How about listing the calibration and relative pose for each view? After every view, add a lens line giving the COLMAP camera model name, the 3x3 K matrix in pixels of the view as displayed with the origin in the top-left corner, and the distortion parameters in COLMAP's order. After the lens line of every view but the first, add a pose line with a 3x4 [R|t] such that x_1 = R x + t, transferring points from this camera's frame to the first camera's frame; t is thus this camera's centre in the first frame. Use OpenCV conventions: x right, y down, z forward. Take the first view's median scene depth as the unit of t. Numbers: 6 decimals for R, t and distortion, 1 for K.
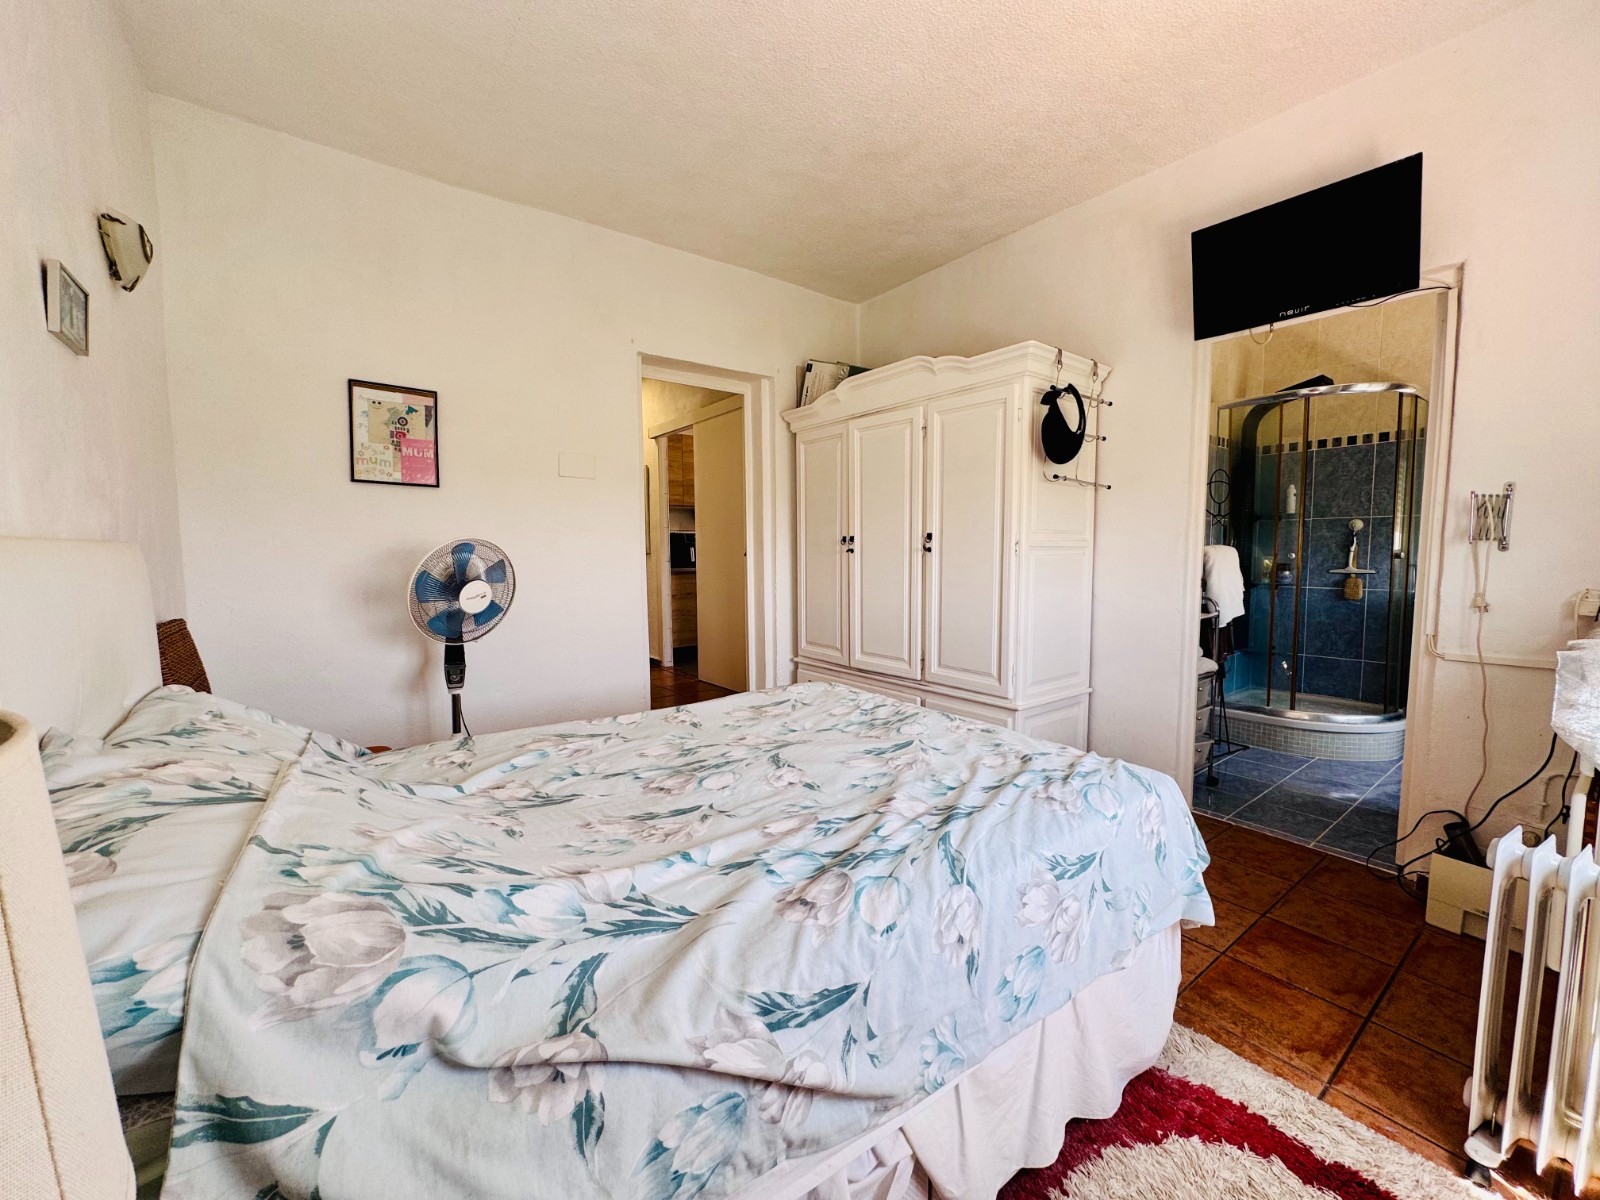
lens RADIAL K [[643.8, 0, 789.8], [0, 643.8, 599.5], [0, 0, 1]] dist [-0.000178, 0.000384]
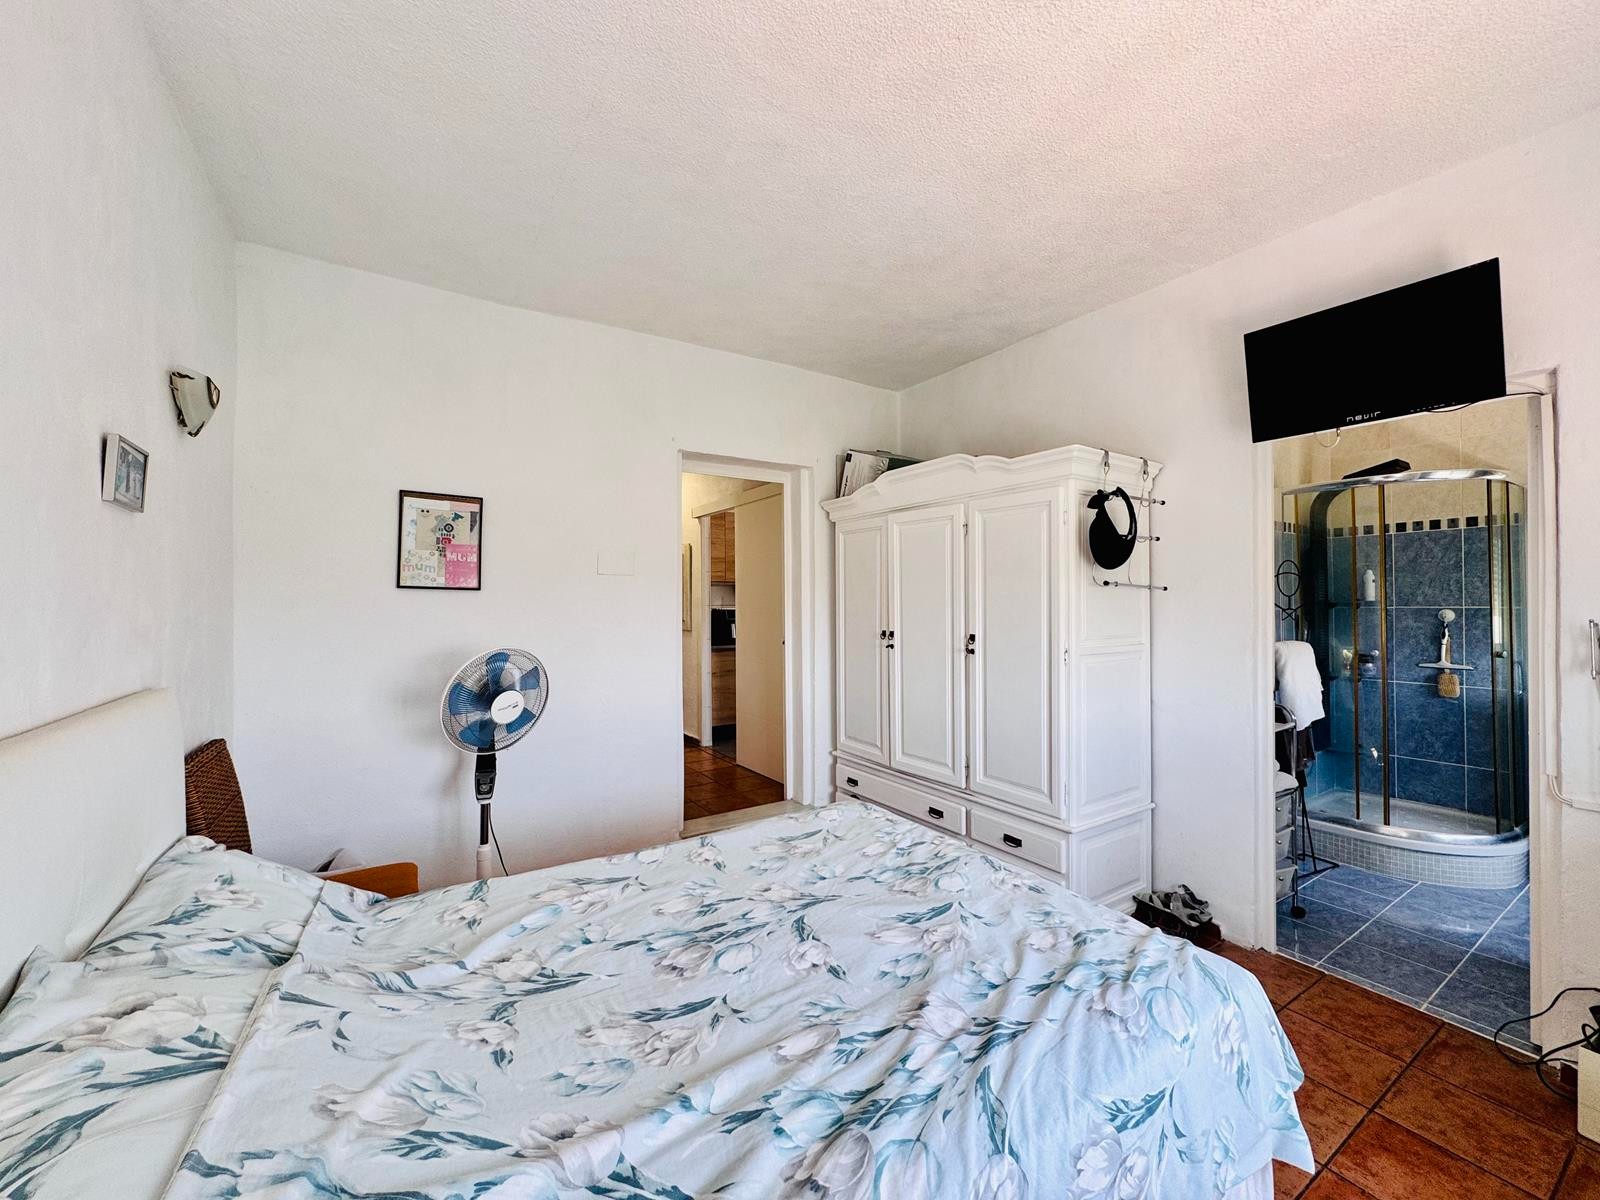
lens RADIAL K [[643.8, 0, 789.9], [0, 643.8, 598.6], [0, 0, 1]] dist [-0.000178, 0.000384]
pose [[0.997365, 0.001800, -0.072525, 0.019638], [-0.007691, 0.996682, -0.081031, -0.096656], [0.072139, 0.081376, 0.994069, 0.029371]]
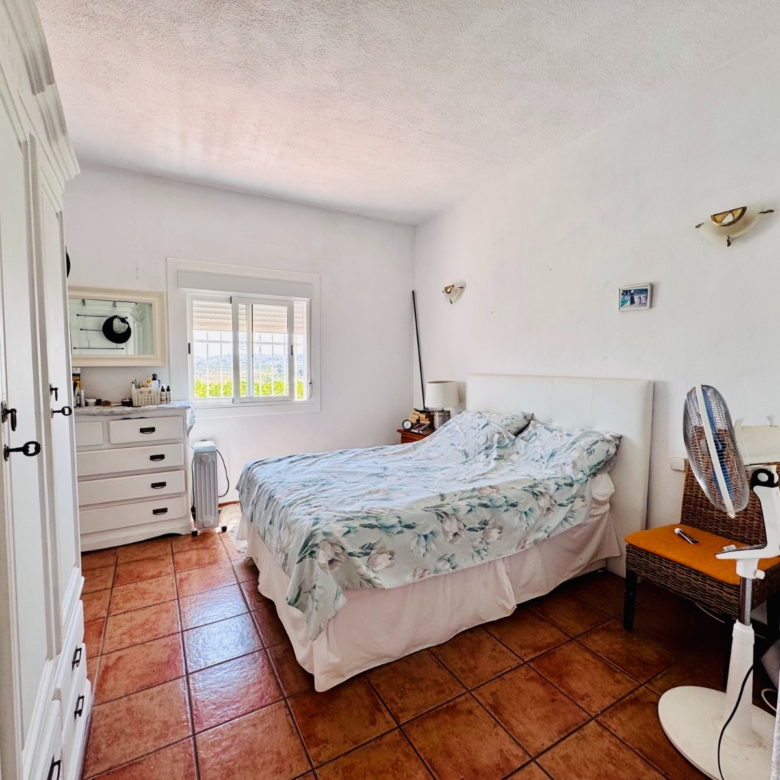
lens RADIAL K [[417.0, 0, 387.2], [0, 417.0, 391.0], [0, 0, 1]] dist [0.002573, 0.000448]
pose [[-0.994367, -0.005597, 0.105847, -0.130065], [0.010210, 0.988904, 0.148207, -0.182696], [-0.105502, 0.148453, -0.983276, 1.667705]]
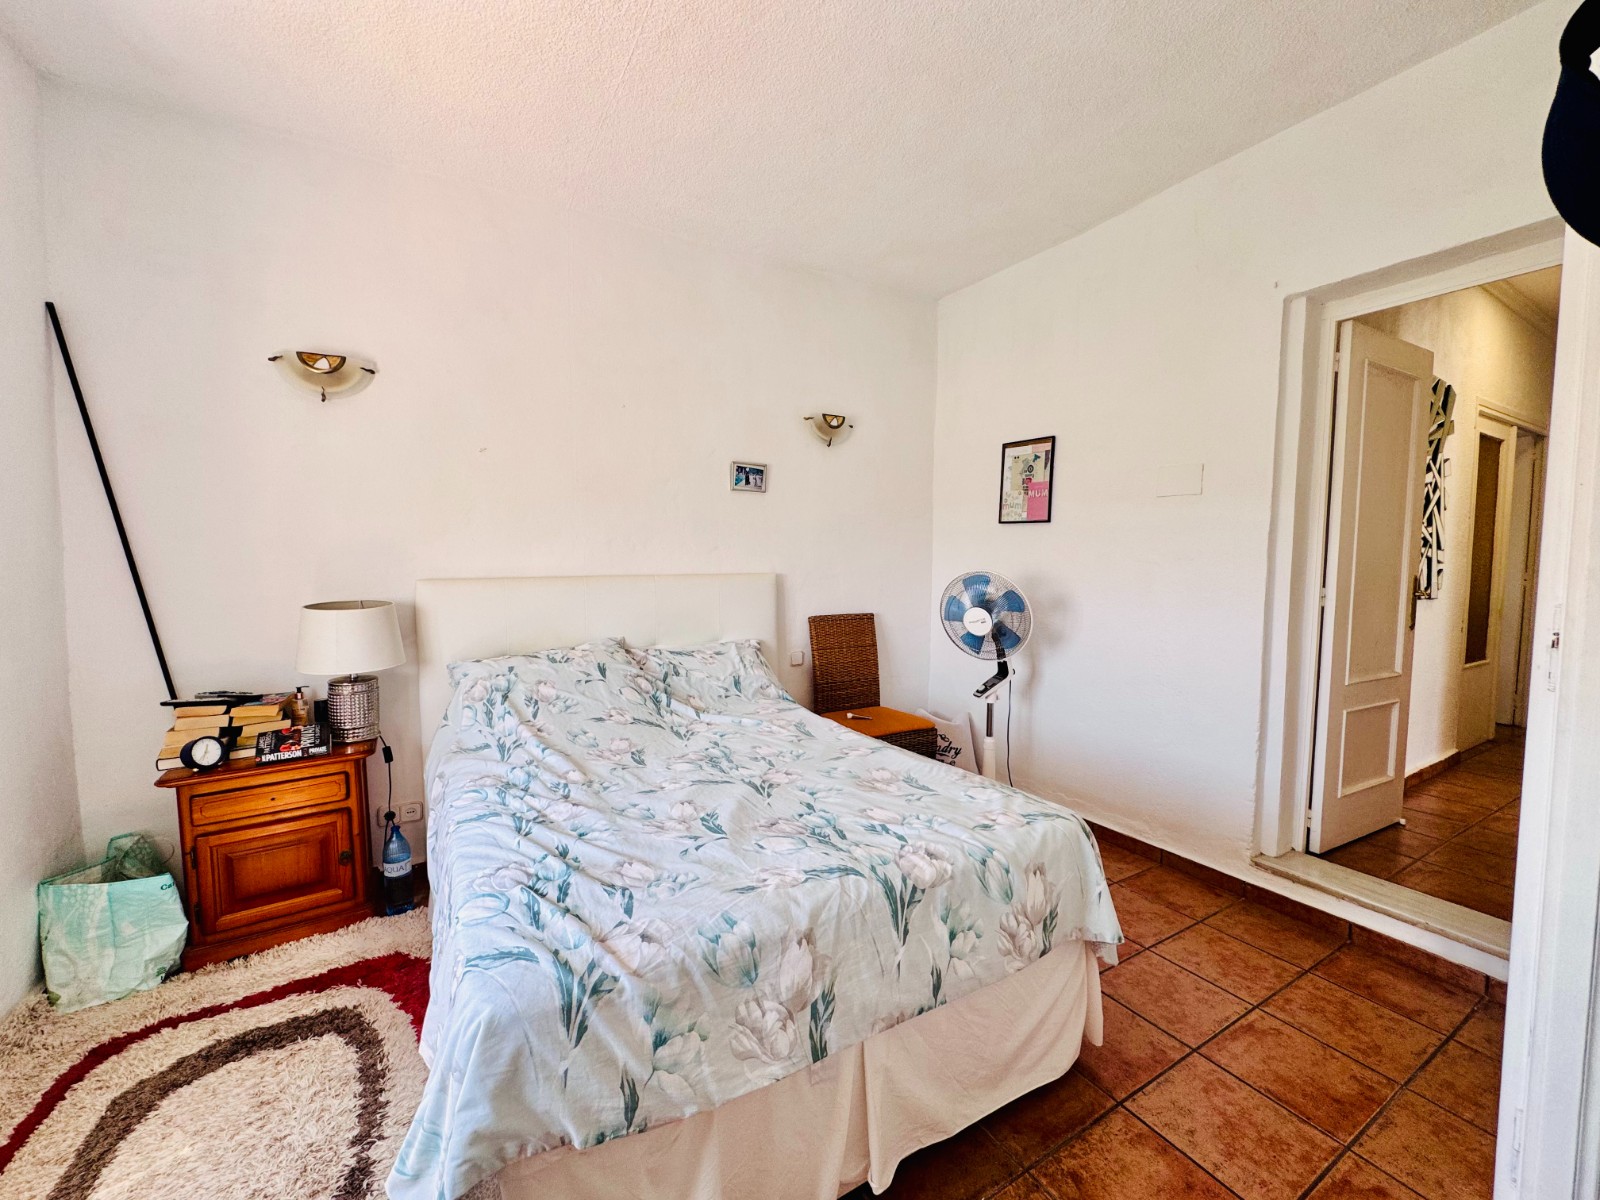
lens RADIAL K [[643.8, 0, 807.3], [0, 643.8, 597.0], [0, 0, 1]] dist [-0.000178, 0.000384]
pose [[-0.100792, 0.068049, -0.992578, 0.710135], [-0.078318, 0.994020, 0.076101, -0.115192], [0.991820, 0.085407, -0.094860, 0.828130]]
